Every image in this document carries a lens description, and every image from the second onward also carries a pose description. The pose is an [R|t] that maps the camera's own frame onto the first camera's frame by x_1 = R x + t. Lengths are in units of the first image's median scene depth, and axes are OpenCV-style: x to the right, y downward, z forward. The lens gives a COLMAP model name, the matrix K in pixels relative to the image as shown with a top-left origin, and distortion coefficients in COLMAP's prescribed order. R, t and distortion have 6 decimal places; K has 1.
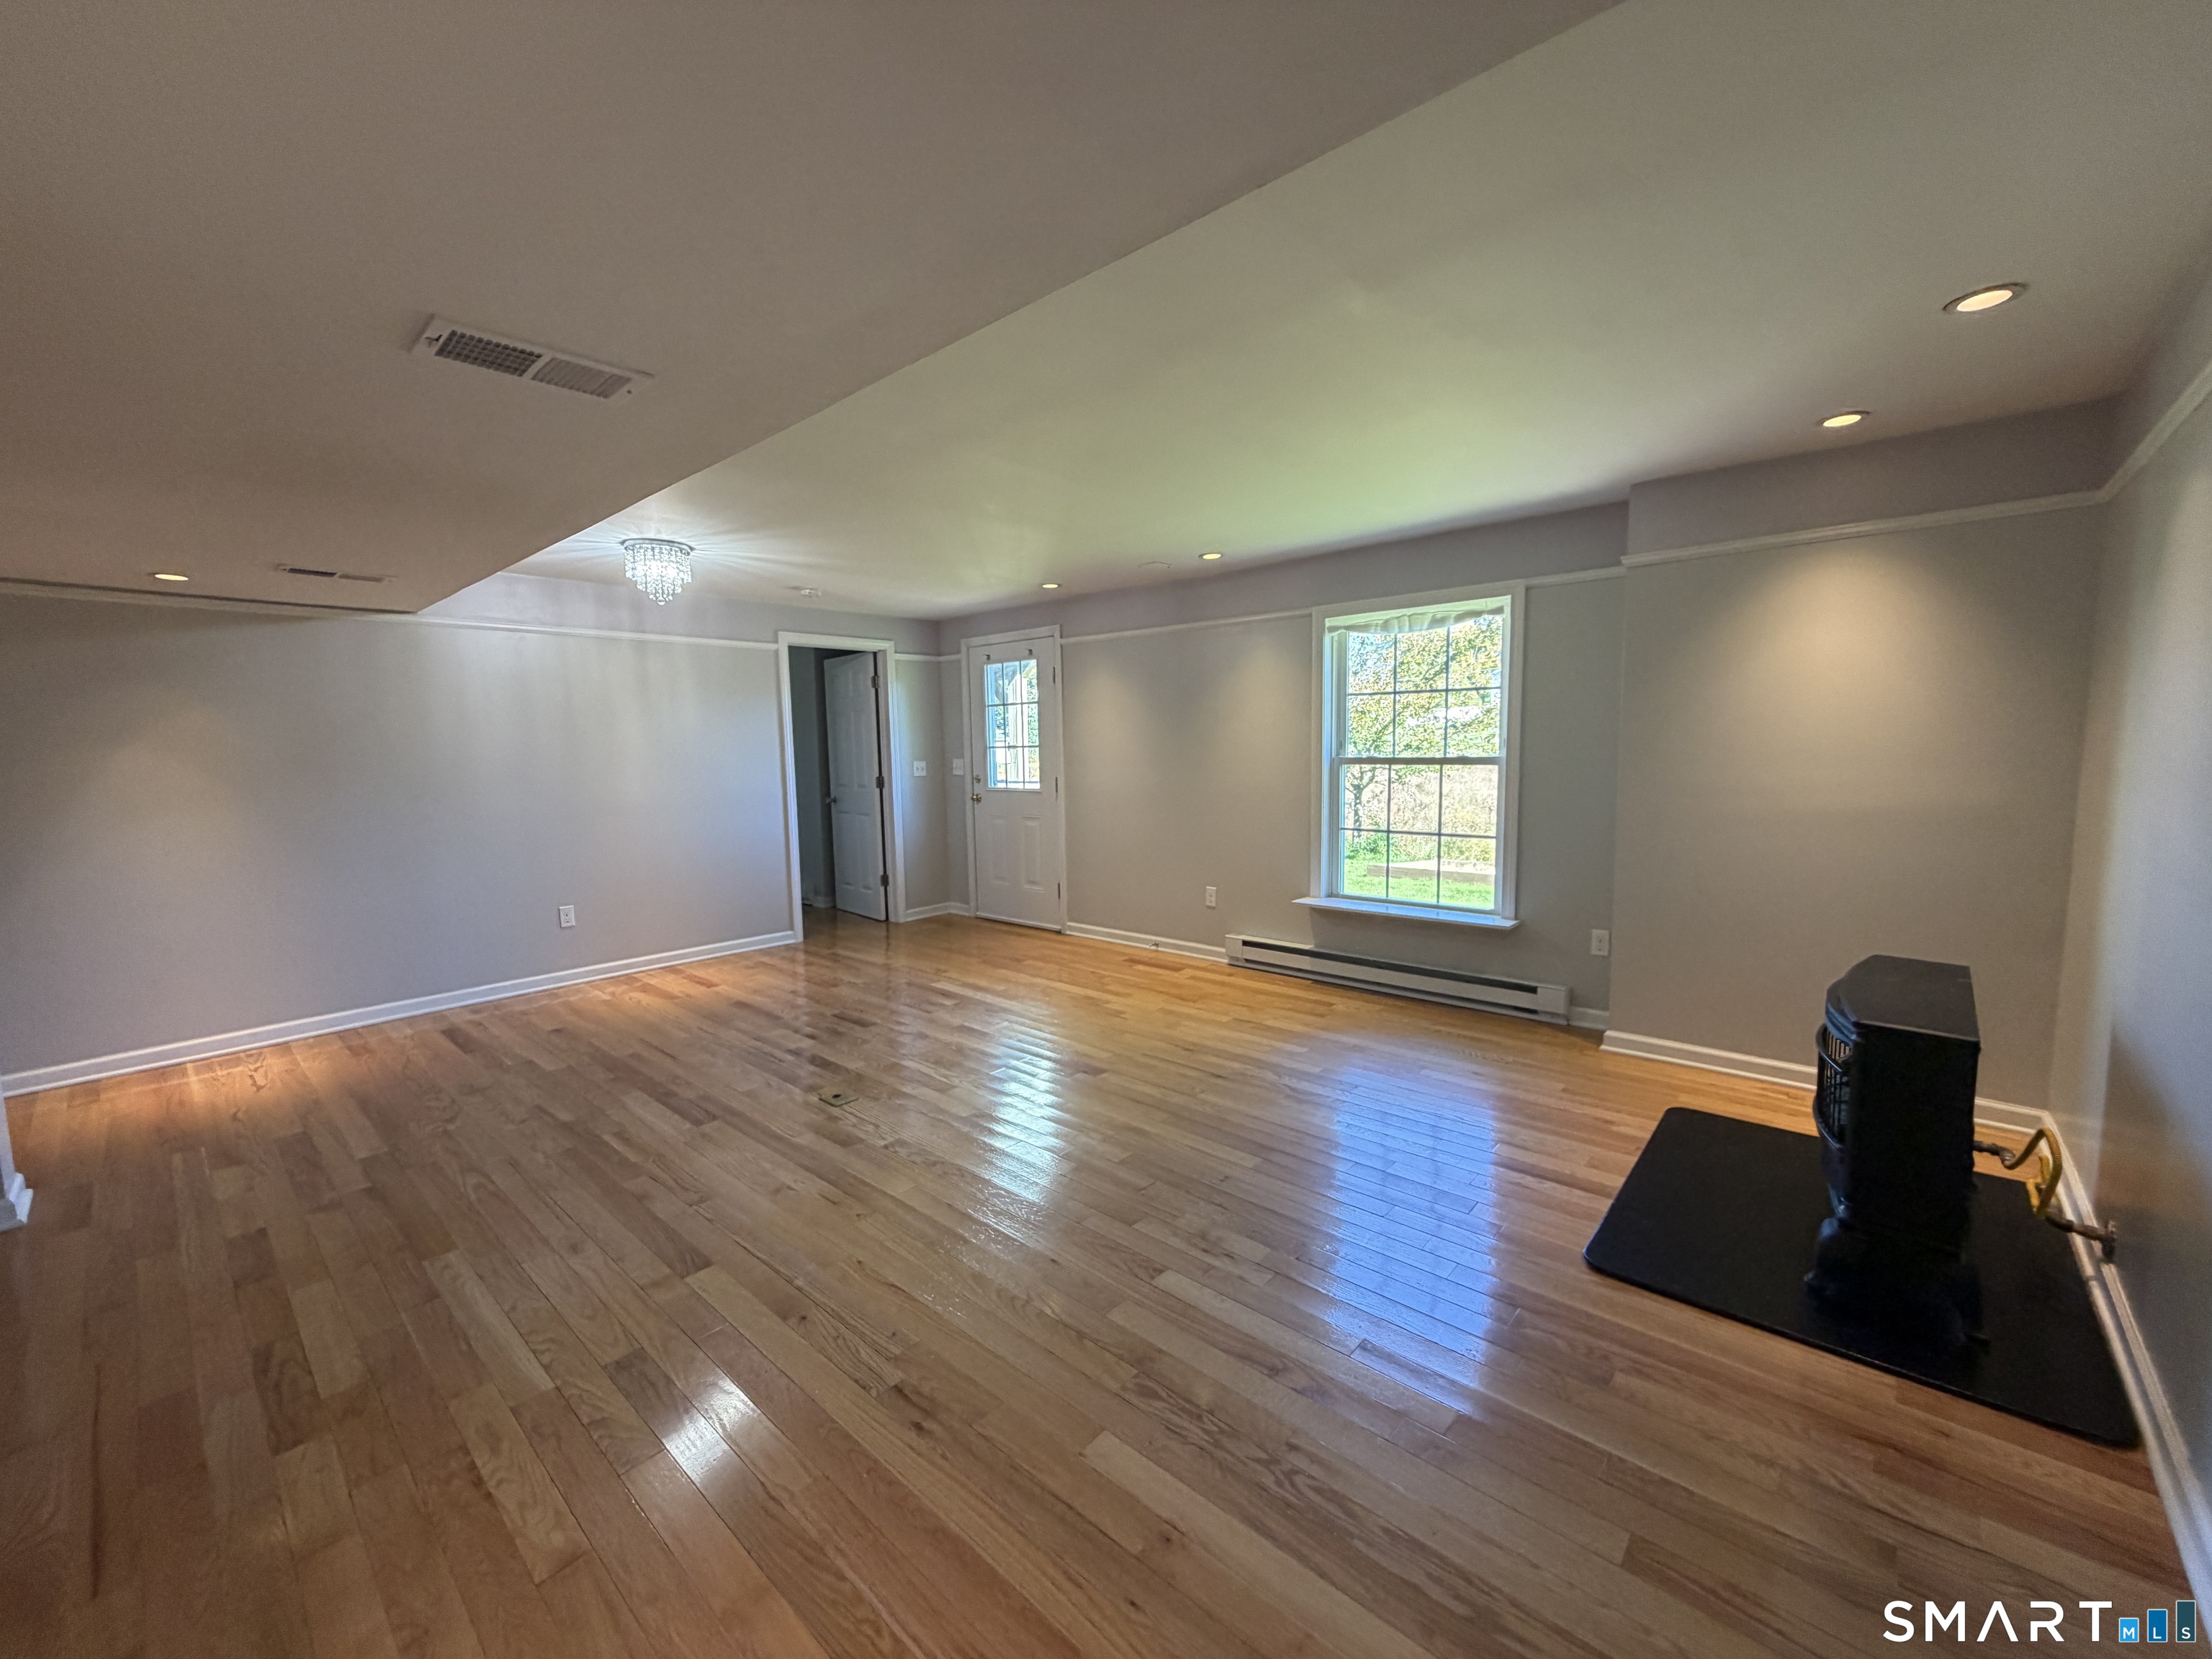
lens RADIAL K [[877.3, 0, 1102.4], [0, 877.3, 831.0], [0, 0, 1]] dist [0.000962, 0.000043]
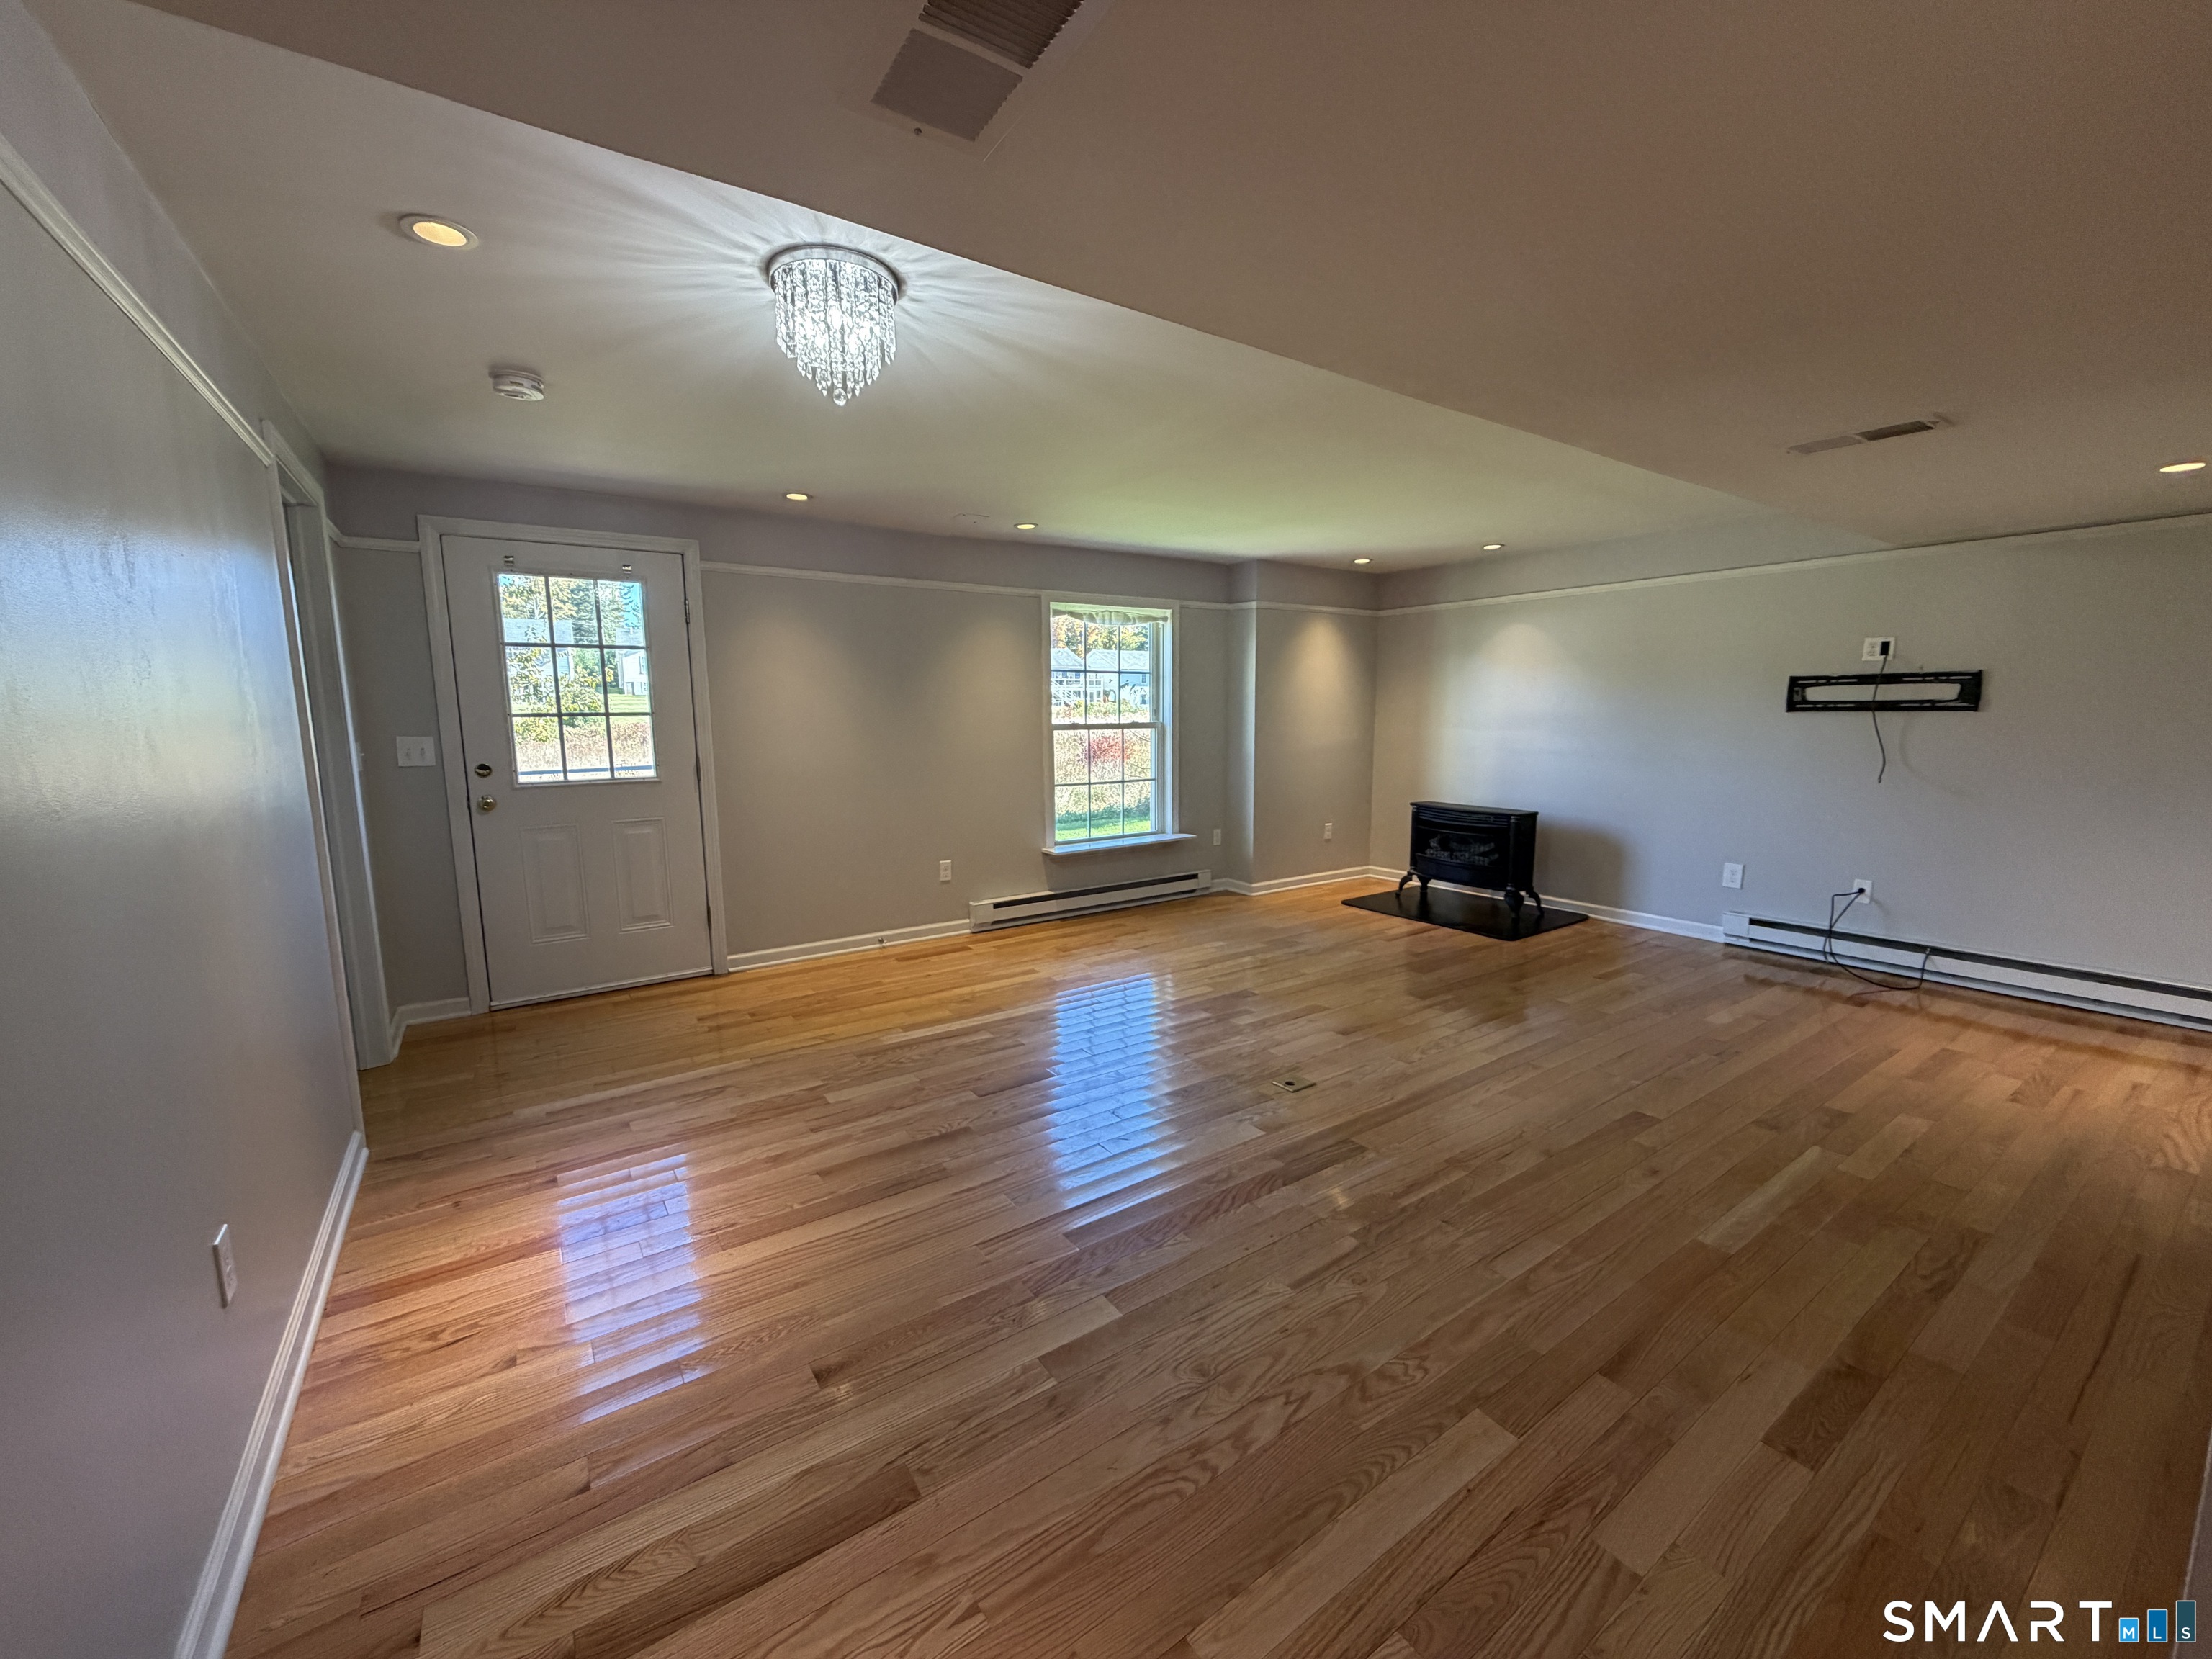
lens RADIAL K [[877.3, 0, 1102.4], [0, 877.3, 831.0], [0, 0, 1]] dist [0.000962, 0.000043]
pose [[0.237253, -0.117173, 0.964355, -0.863400], [0.099909, 0.990378, 0.095755, -0.049524], [-0.966297, 0.073629, 0.246677, 0.673612]]
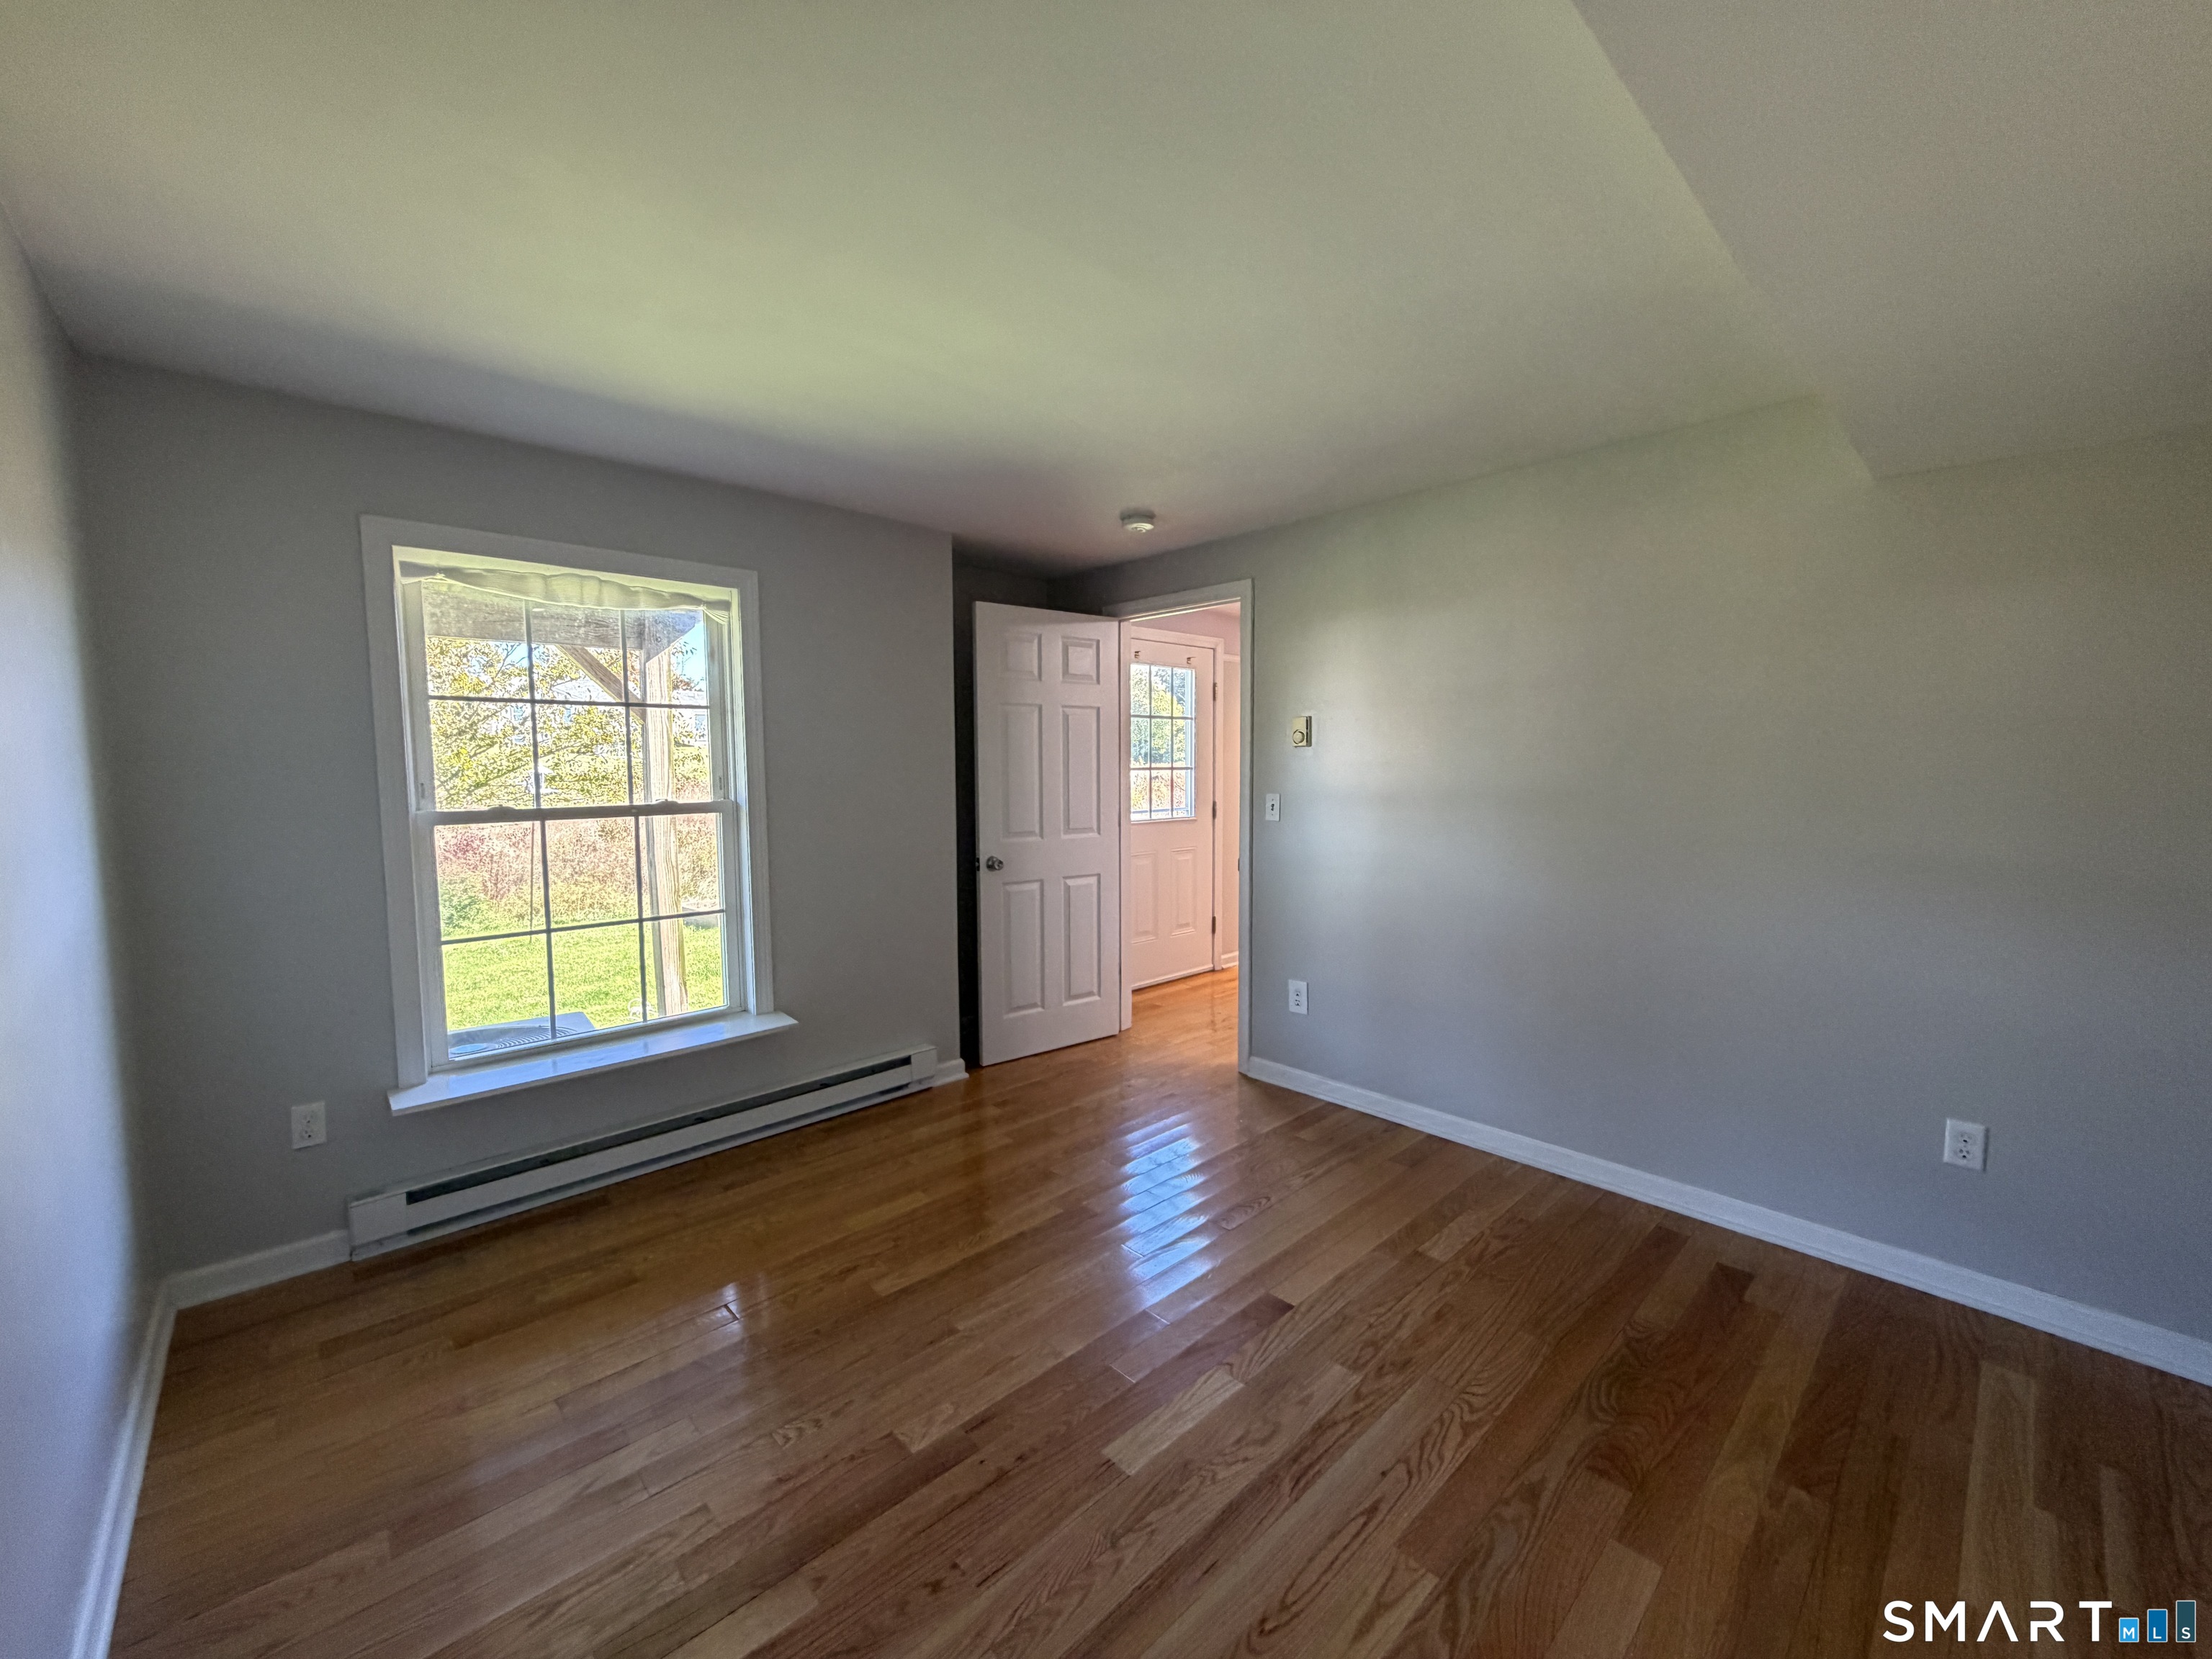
lens RADIAL K [[877.3, 0, 1102.4], [0, 877.3, 831.0], [0, 0, 1]] dist [0.000962, 0.000043]
pose [[0.047353, -0.050737, 0.997589, -0.250582], [0.115794, 0.992255, 0.044969, -0.050300], [-0.992144, 0.113386, 0.052862, 0.578499]]
